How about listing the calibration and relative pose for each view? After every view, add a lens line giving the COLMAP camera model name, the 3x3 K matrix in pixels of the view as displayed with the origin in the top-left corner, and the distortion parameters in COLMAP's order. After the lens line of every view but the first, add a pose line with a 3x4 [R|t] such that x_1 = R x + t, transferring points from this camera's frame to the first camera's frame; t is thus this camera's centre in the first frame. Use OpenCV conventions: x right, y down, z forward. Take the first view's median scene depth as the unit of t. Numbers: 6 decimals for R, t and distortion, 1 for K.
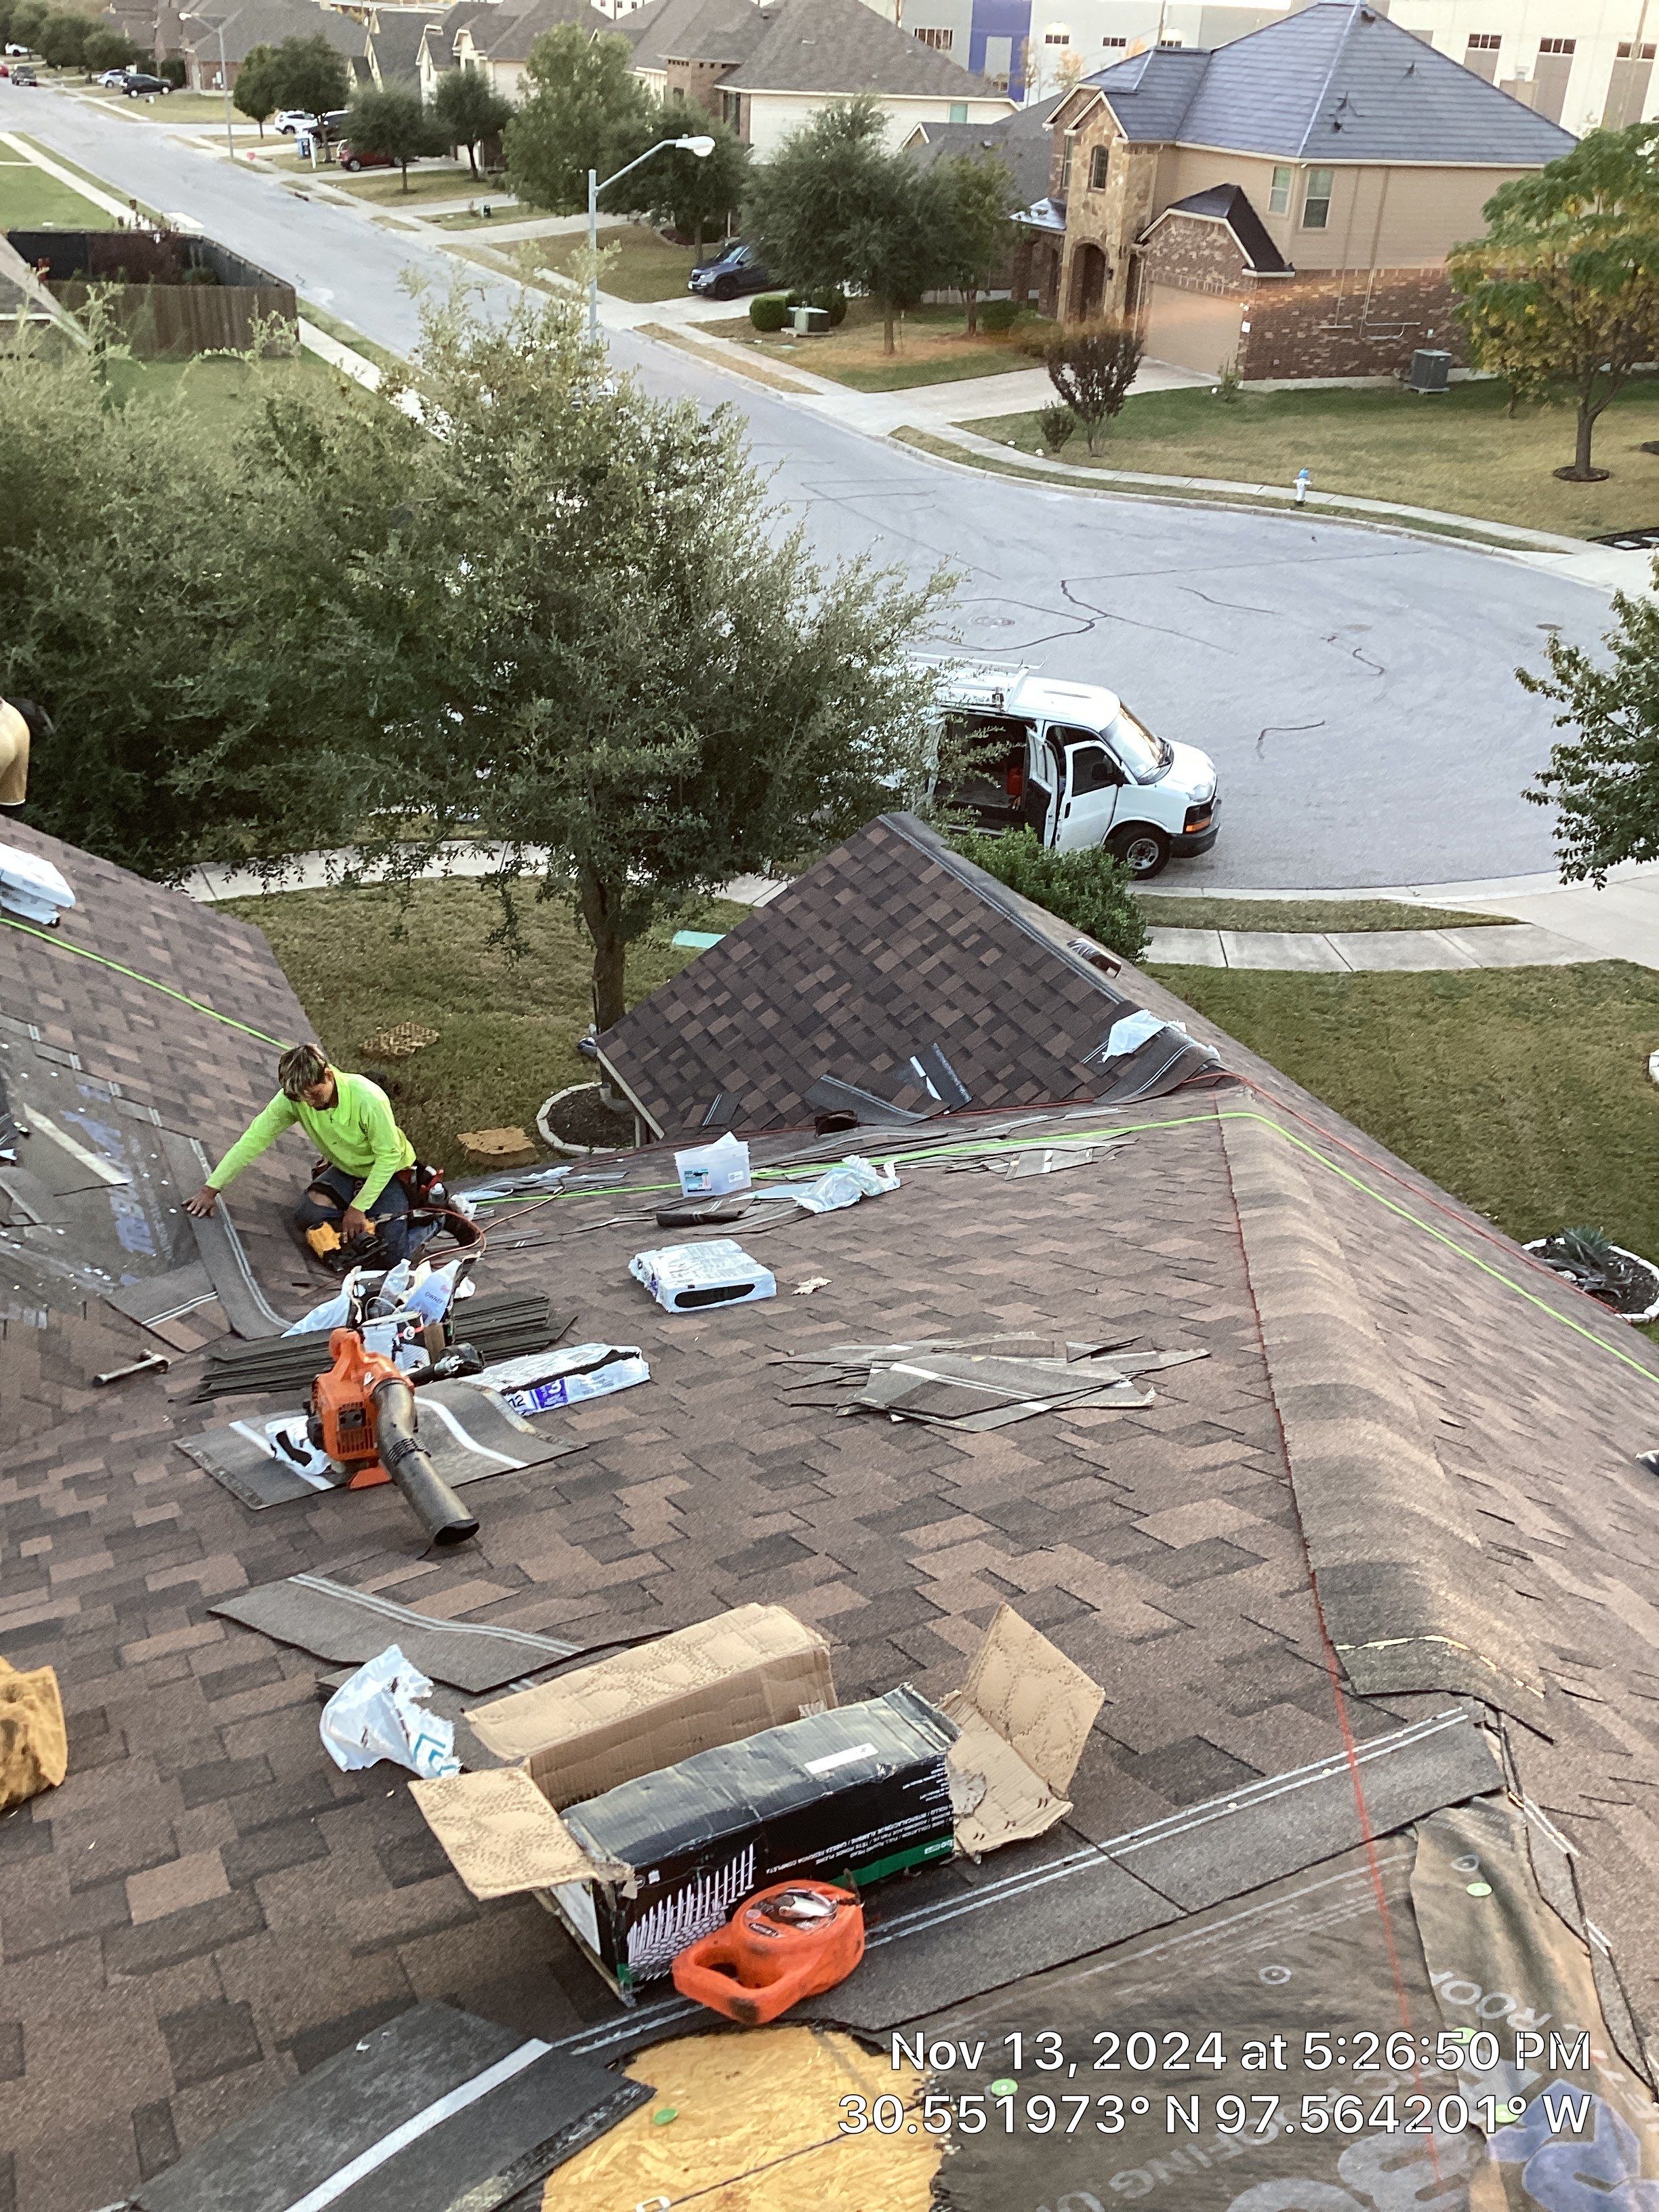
lens RADIAL K [[1979.3, 0, 773.0], [0, 1979.3, 1096.8], [0, 0, 1]] dist [0.142152, -0.271709]
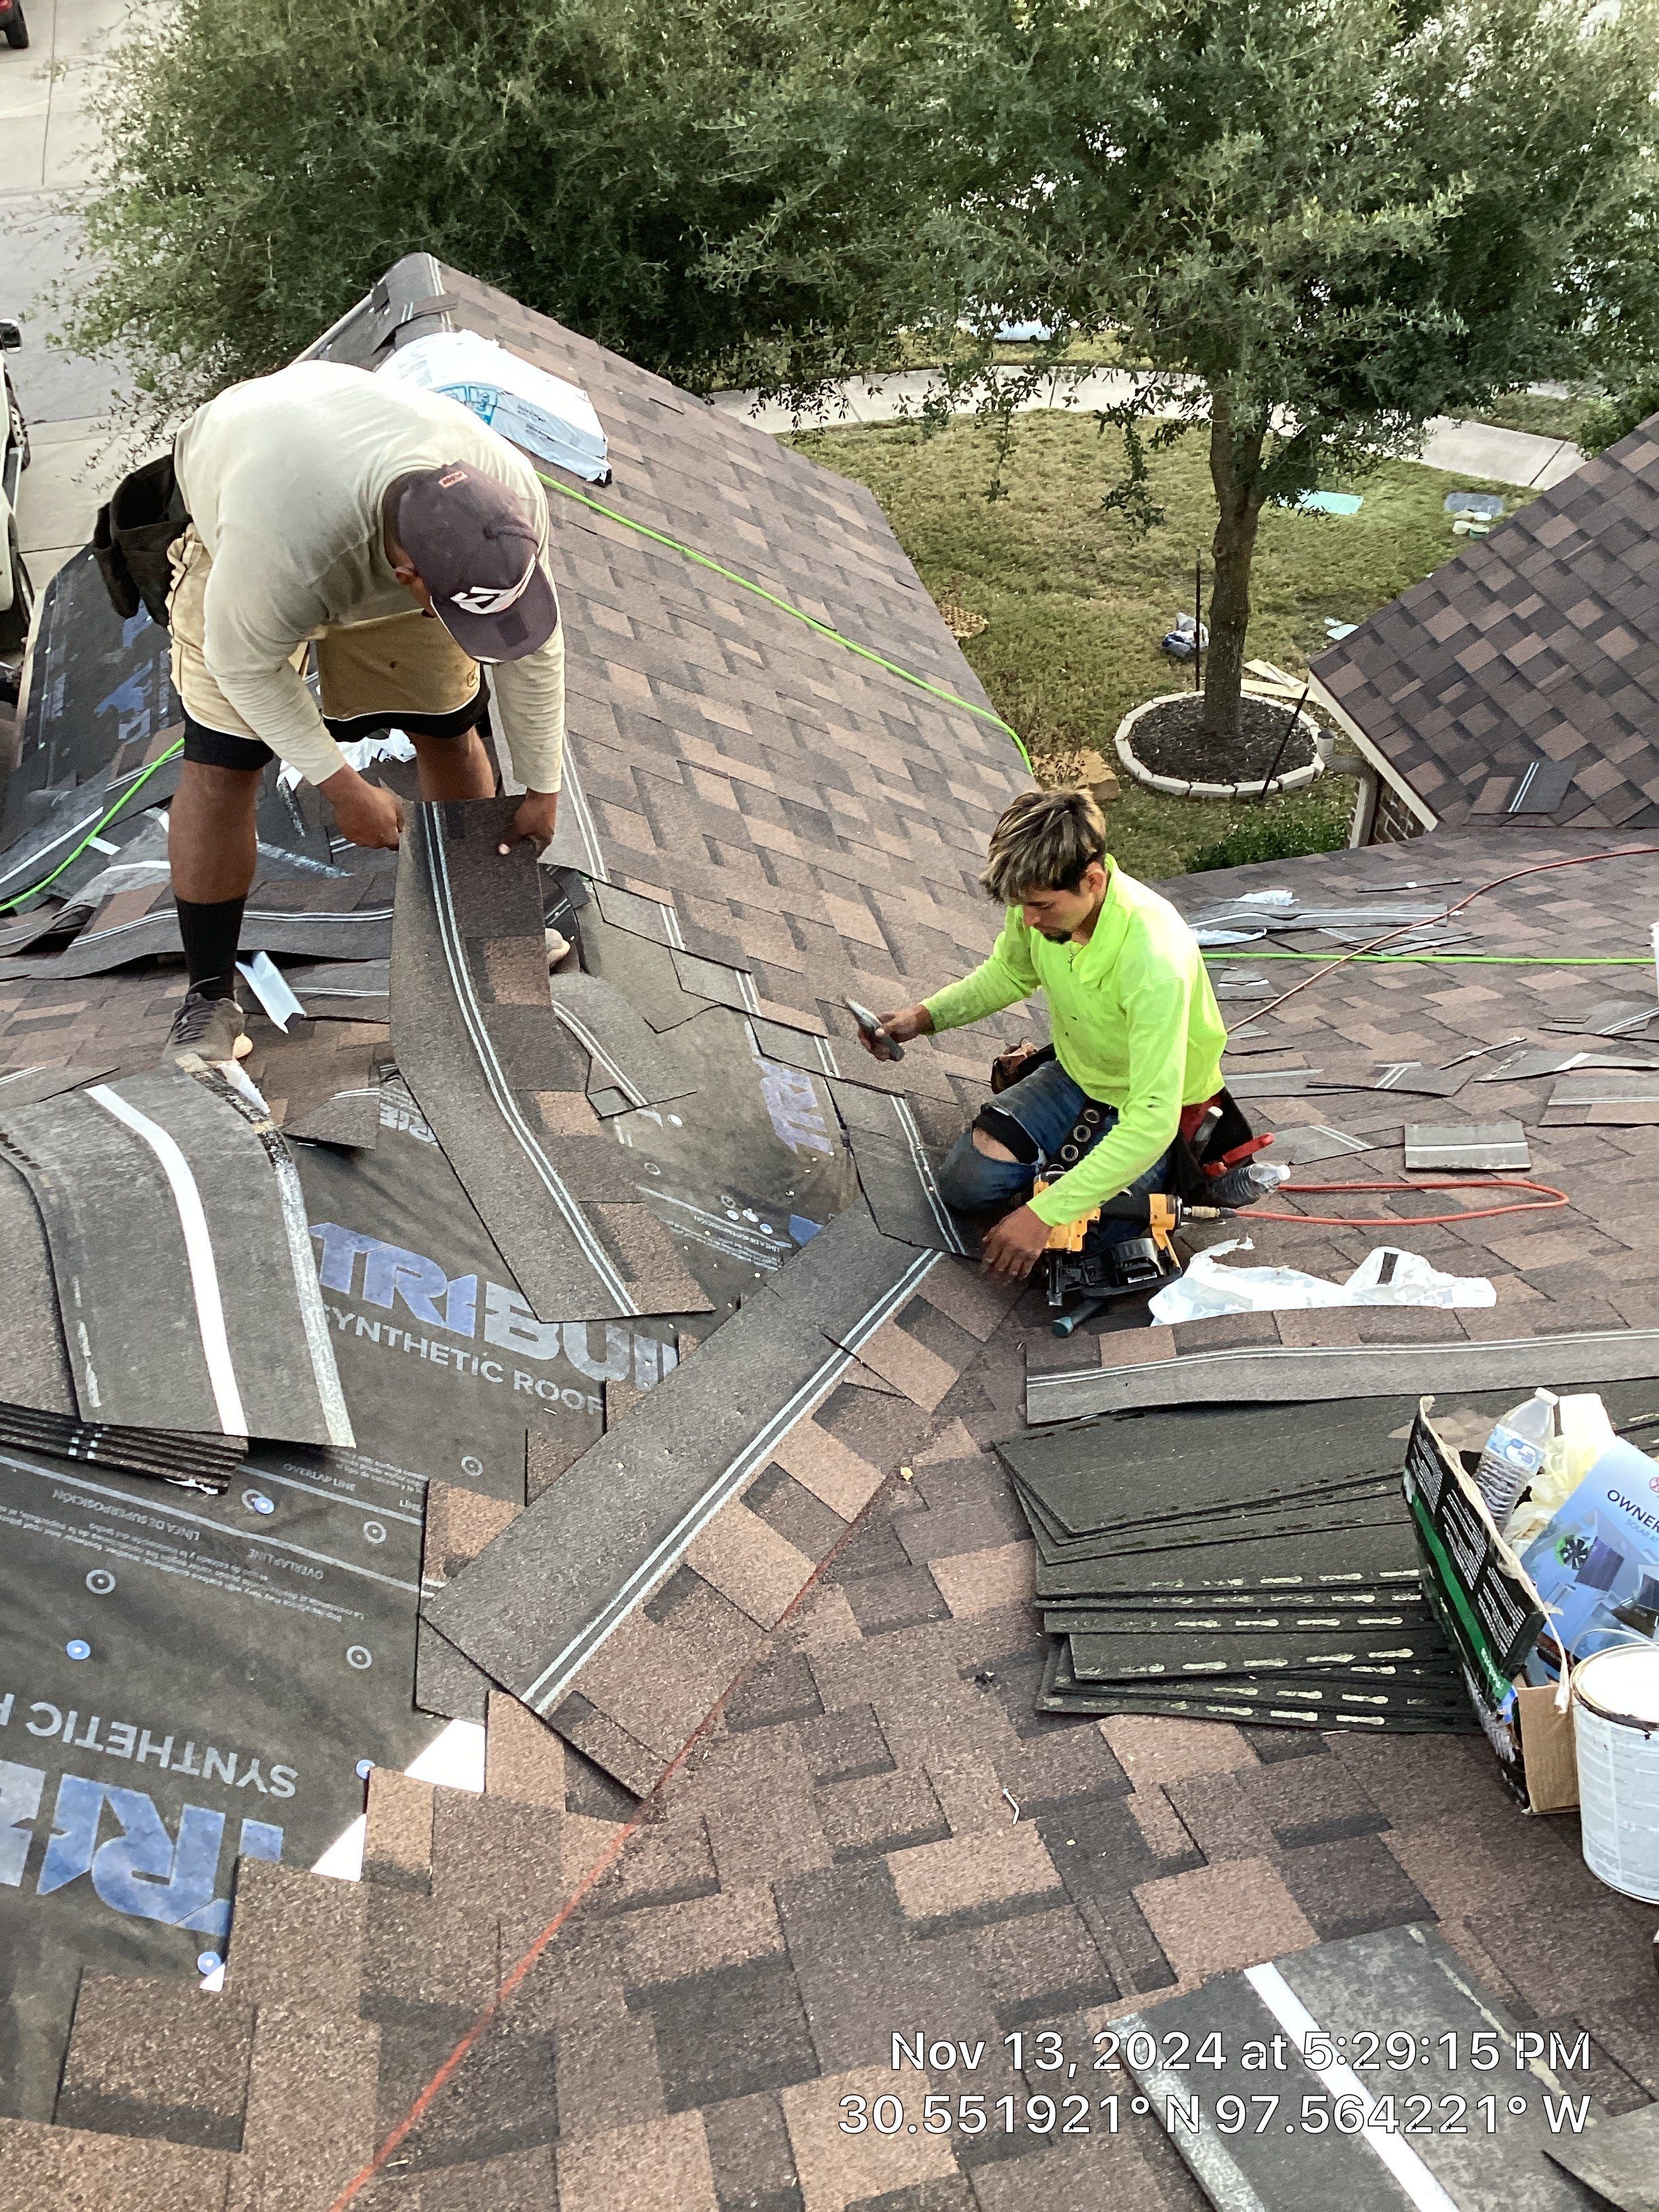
lens RADIAL K [[1979.3, 0, 773.0], [0, 1979.3, 1096.8], [0, 0, 1]] dist [0.142152, -0.271709]
pose [[0.976374, 0.082543, -0.199700, -0.120191], [-0.037778, 0.975138, 0.218354, -0.026914], [0.212759, -0.205651, 0.955218, 0.271951]]
